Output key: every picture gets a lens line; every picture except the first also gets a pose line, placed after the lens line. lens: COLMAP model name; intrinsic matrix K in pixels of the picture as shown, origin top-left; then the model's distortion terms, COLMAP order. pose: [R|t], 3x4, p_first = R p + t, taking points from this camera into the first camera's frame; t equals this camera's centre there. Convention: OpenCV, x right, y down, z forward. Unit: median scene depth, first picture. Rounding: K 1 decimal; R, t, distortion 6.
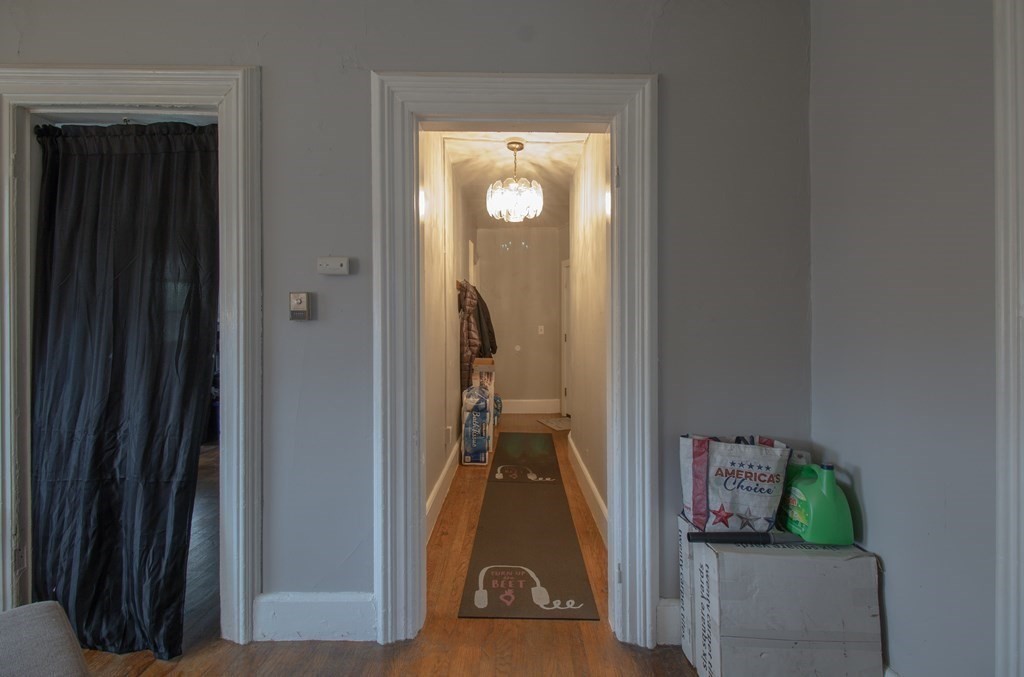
lens RADIAL K [[452.6, 0, 512.6], [0, 452.6, 326.0], [0, 0, 1]] dist [0.013072, -0.000278]
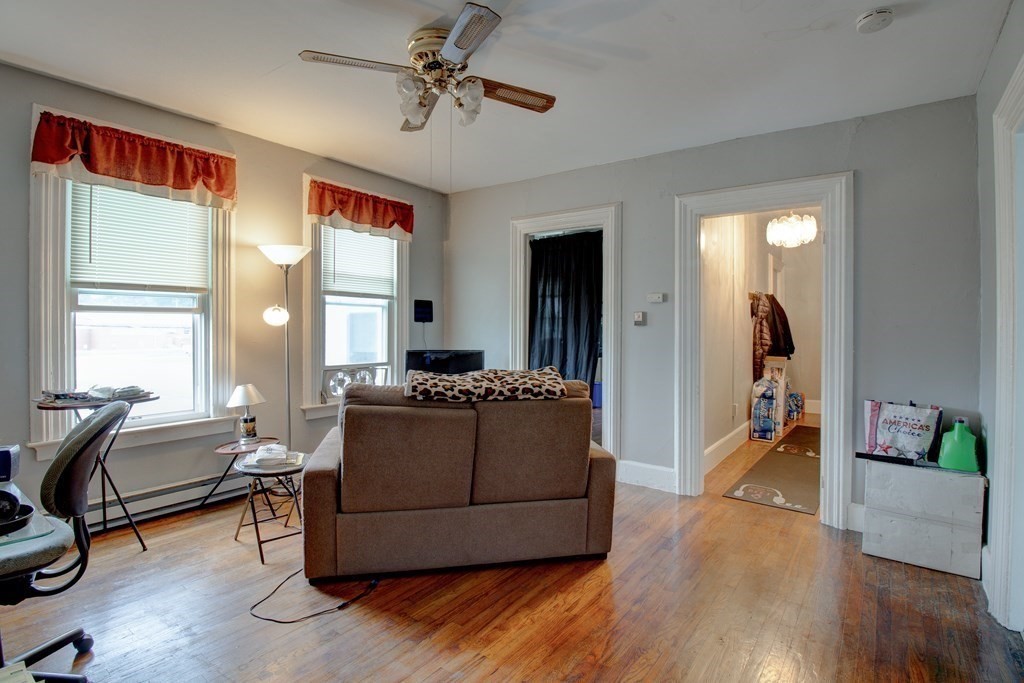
lens RADIAL K [[482.0, 0, 514.9], [0, 482.0, 332.5], [0, 0, 1]] dist [-0.035193, -0.000228]
pose [[0.793485, 0.010226, -0.608504, 0.375033], [-0.004410, 0.999929, 0.011052, -0.004024], [0.608574, -0.006086, 0.793474, -0.979848]]
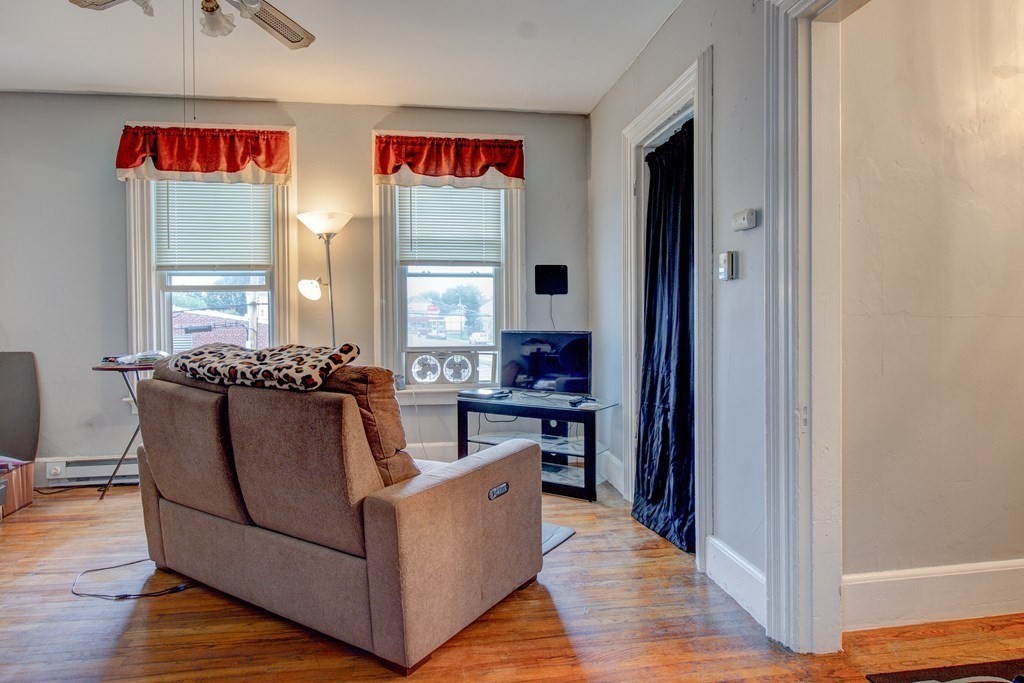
lens RADIAL K [[590.1, 0, 513.5], [0, 590.1, 327.3], [0, 0, 1]] dist [-0.004936, -0.001039]
pose [[0.152148, 0.015893, -0.988230, 0.747630], [0.010518, 0.999788, 0.017699, 0.063501], [0.988302, -0.013087, 0.151949, 0.319726]]
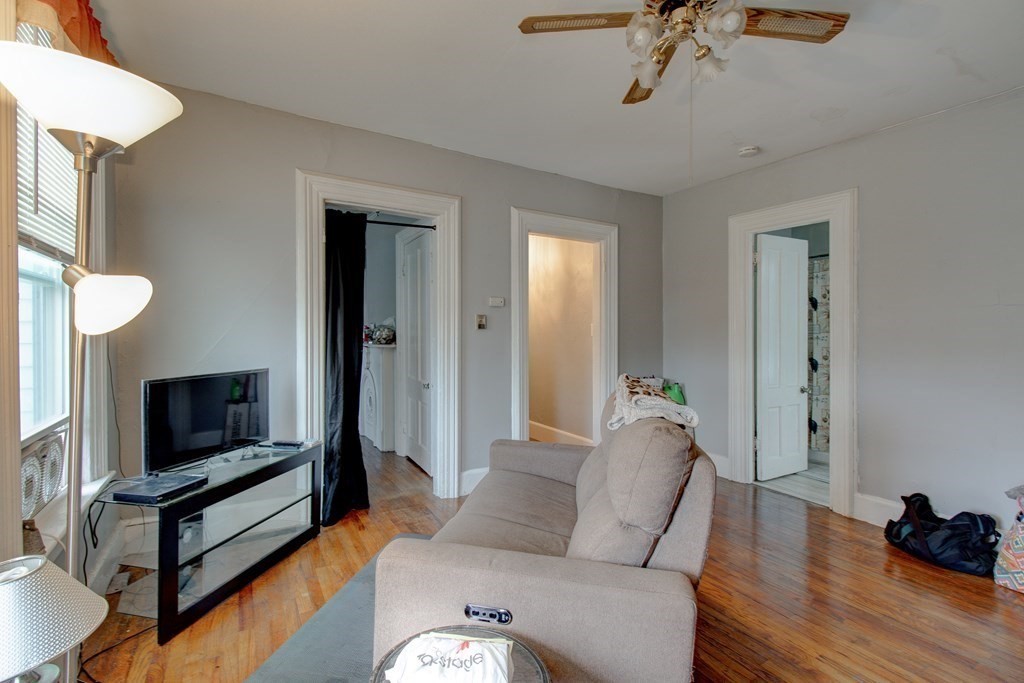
lens RADIAL K [[482.0, 0, 514.9], [0, 482.0, 332.5], [0, 0, 1]] dist [-0.035193, -0.000228]
pose [[0.859123, 0.002608, 0.511762, -1.356078], [-0.002578, 0.999996, -0.000769, 0.003145], [-0.511763, -0.000658, 0.859127, -0.825623]]
